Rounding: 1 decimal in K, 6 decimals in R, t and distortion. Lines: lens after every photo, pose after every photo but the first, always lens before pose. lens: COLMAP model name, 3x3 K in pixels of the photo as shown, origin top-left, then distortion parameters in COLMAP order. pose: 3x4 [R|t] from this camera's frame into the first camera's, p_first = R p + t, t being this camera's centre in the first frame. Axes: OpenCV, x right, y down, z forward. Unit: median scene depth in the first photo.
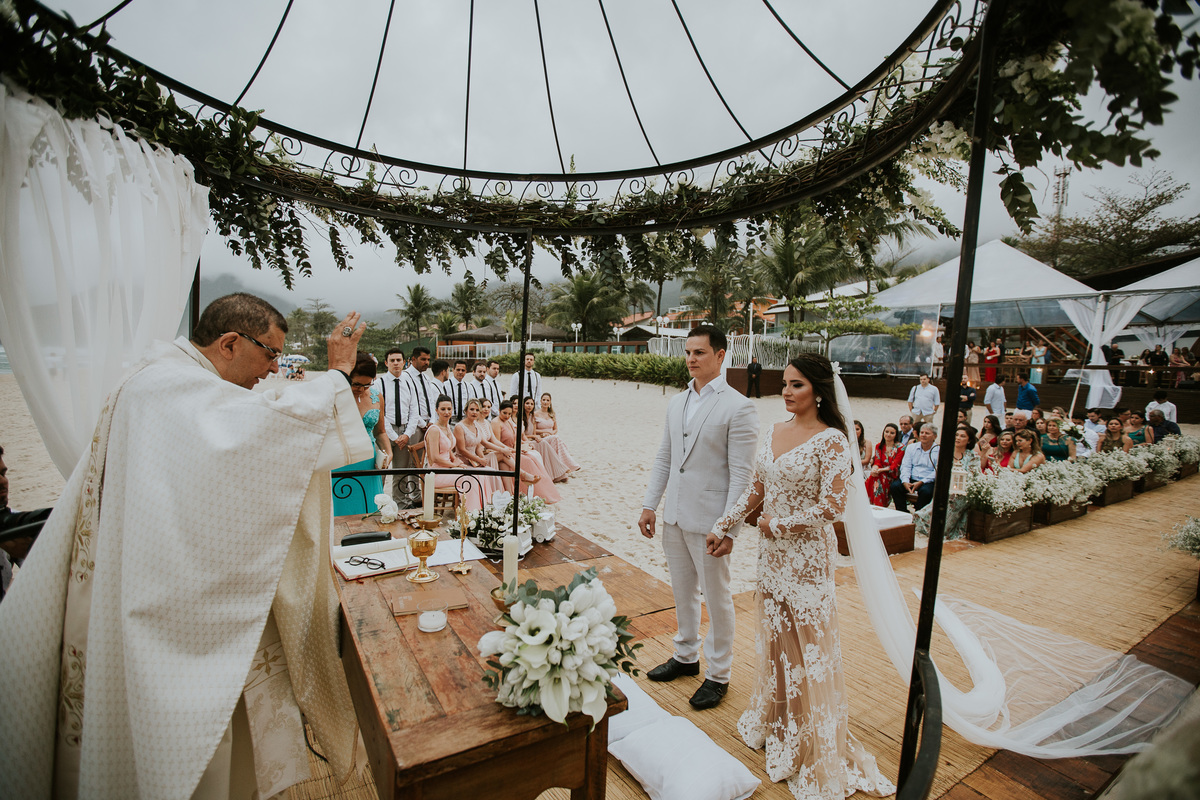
lens RADIAL K [[554.6, 0, 600.3], [0, 554.6, 396.0], [0, 0, 1]] dist [-0.027369, 0.009917]
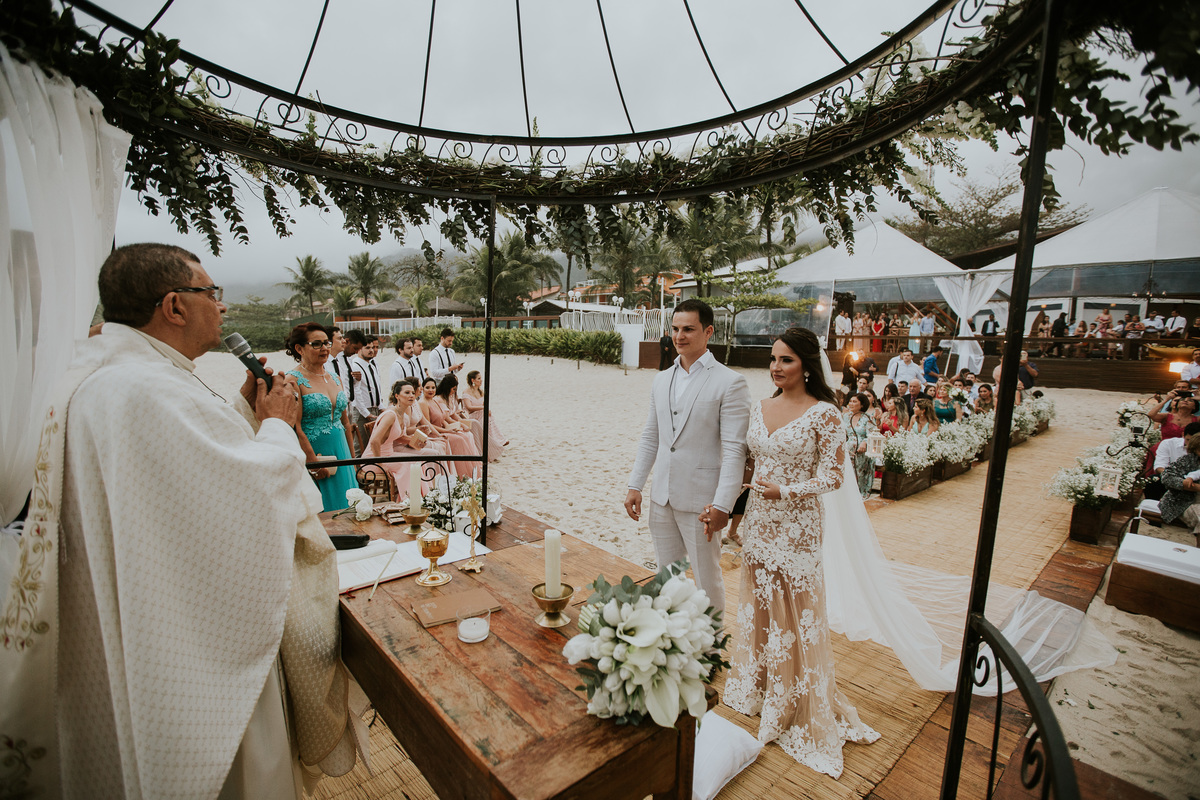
lens RADIAL K [[554.6, 0, 600.5], [0, 554.6, 395.9], [0, 0, 1]] dist [-0.027369, 0.009917]
pose [[0.985468, -0.026676, 0.167752, -0.066118], [0.019112, 0.998733, 0.046543, -0.003248], [-0.168781, -0.042660, 0.984730, 0.023991]]
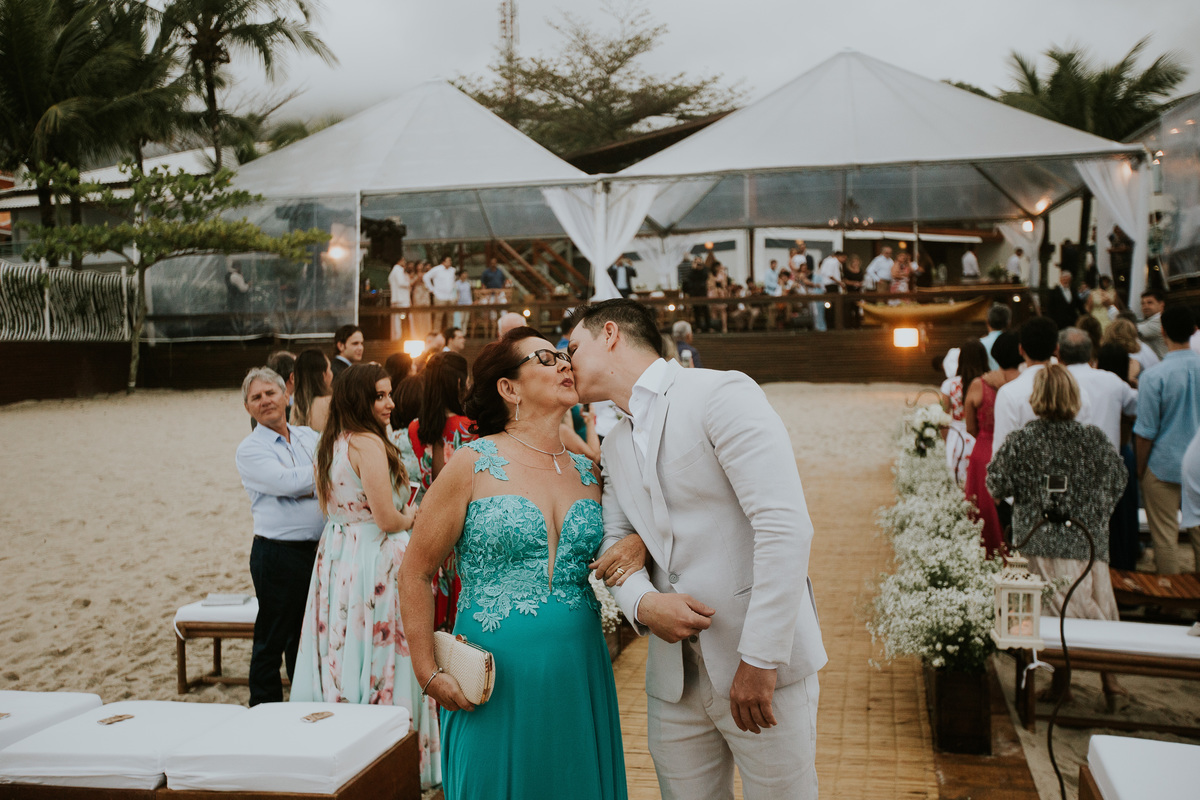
lens RADIAL K [[1125.9, 0, 605.4], [0, 1125.9, 399.2], [0, 0, 1]] dist [0.029660, 0.000000]
pose [[0.716203, -0.094843, 0.691418, 0.166837], [0.090135, 0.994996, 0.043119, -0.007660], [-0.692047, 0.031438, 0.721167, 0.371339]]
